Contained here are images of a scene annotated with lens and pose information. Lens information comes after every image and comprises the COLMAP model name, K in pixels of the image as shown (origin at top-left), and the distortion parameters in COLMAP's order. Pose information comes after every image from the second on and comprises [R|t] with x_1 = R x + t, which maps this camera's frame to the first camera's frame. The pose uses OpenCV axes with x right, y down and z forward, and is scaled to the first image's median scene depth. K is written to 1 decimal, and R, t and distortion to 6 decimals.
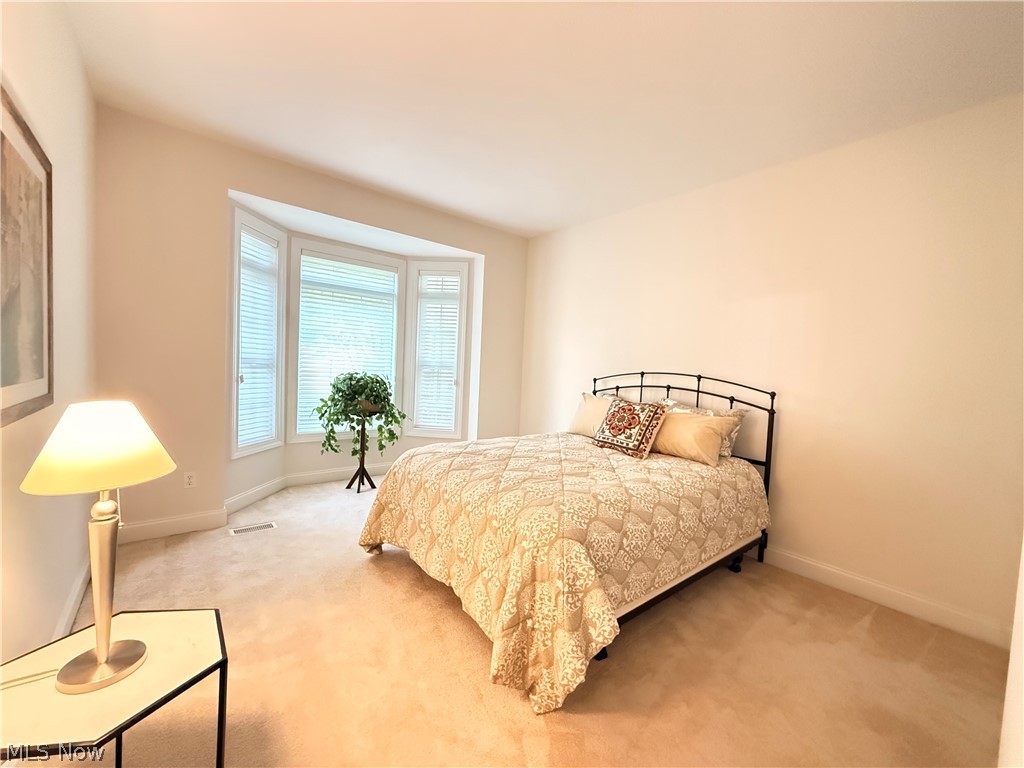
lens RADIAL K [[408.8, 0, 509.2], [0, 408.8, 383.3], [0, 0, 1]] dist [-0.000031, 0.000118]
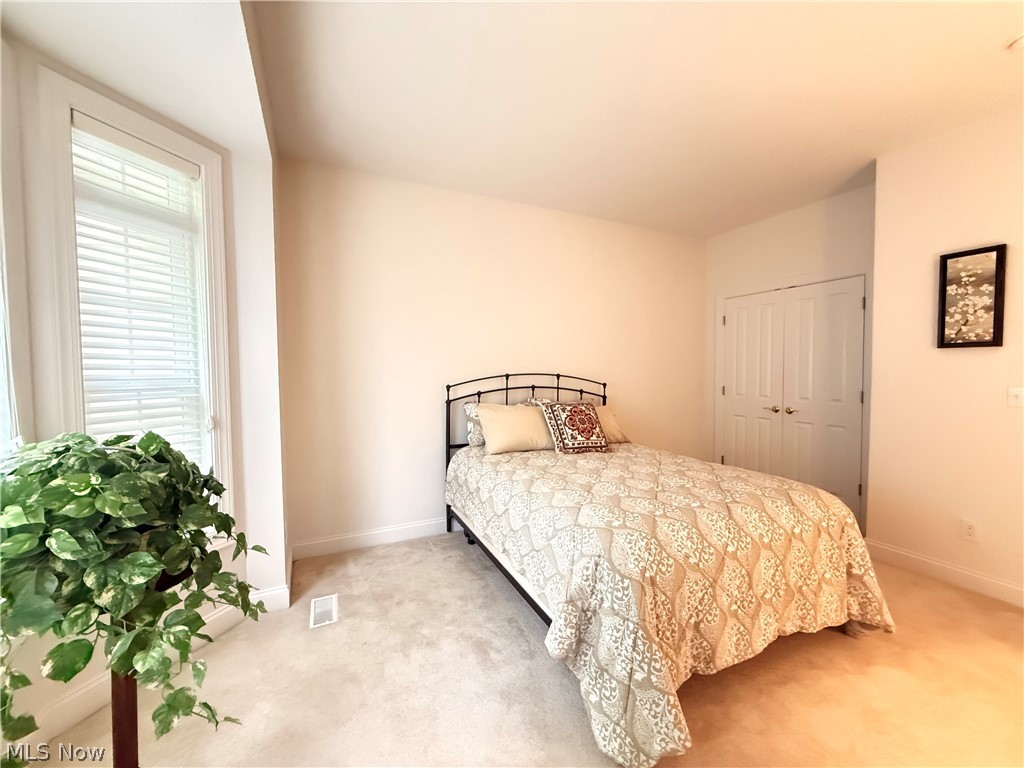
lens RADIAL K [[421.6, 0, 512.0], [0, 421.6, 384.0], [0, 0, 1]] dist [0.000070, 0.000056]
pose [[0.242582, -0.083394, 0.966540, -0.720049], [0.059183, 0.995715, 0.071057, -0.084133], [-0.968324, 0.039966, 0.246478, 0.832224]]
